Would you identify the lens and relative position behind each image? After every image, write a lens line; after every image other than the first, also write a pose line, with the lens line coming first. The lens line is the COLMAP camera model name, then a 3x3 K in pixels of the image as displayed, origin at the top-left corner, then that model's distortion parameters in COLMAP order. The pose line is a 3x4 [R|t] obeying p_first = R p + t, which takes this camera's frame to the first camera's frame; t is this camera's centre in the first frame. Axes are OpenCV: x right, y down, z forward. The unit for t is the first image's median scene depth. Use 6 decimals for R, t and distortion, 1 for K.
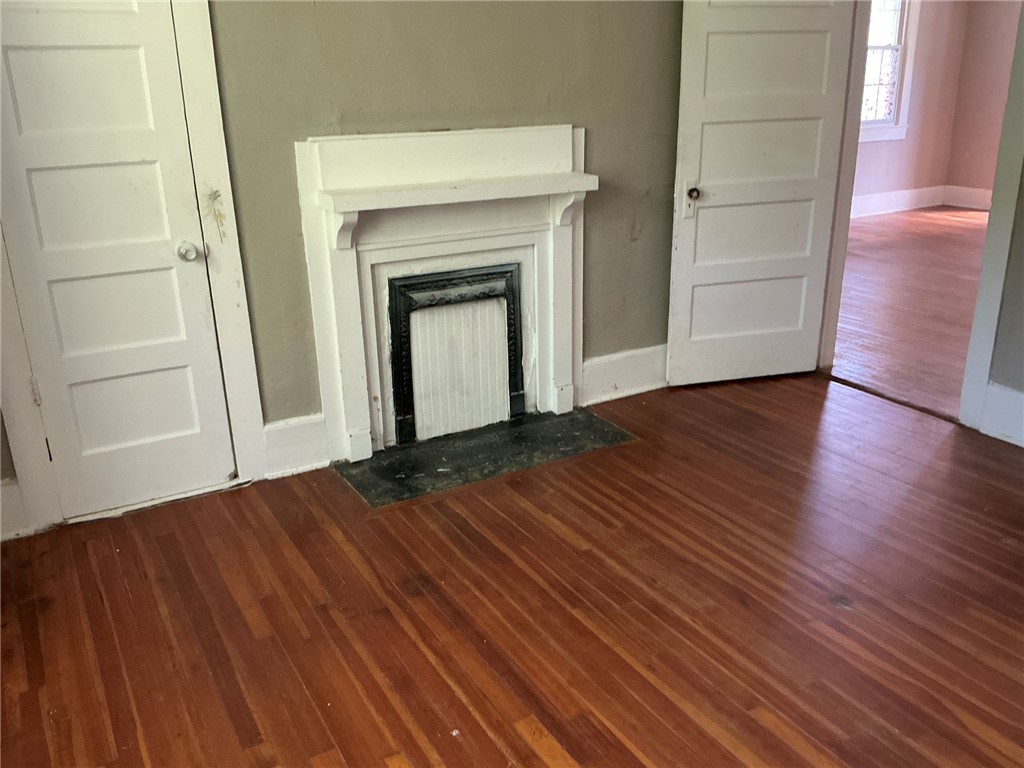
lens RADIAL K [[852.1, 0, 512.0], [0, 852.1, 384.0], [0, 0, 1]] dist [0.139816, -0.278678]
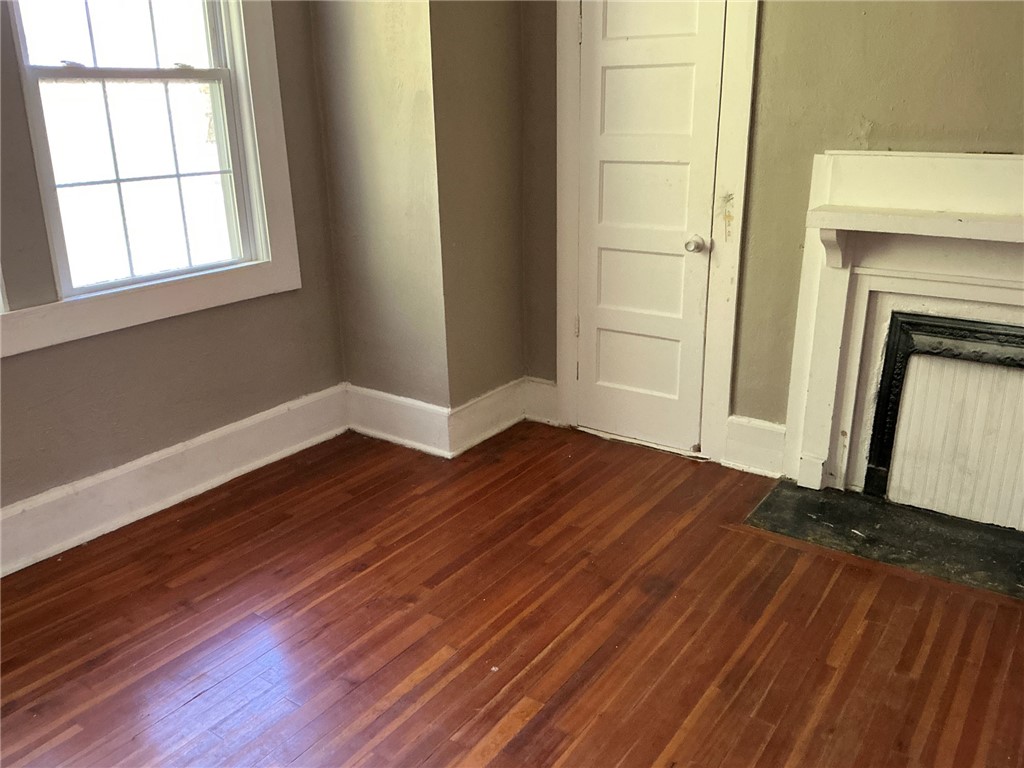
lens RADIAL K [[852.1, 0, 512.0], [0, 852.1, 384.0], [0, 0, 1]] dist [0.139816, -0.278678]
pose [[0.417125, 0.296369, -0.859169, 0.531554], [-0.293347, 0.938645, 0.181365, -0.108078], [0.860206, 0.176383, 0.478471, 0.263212]]
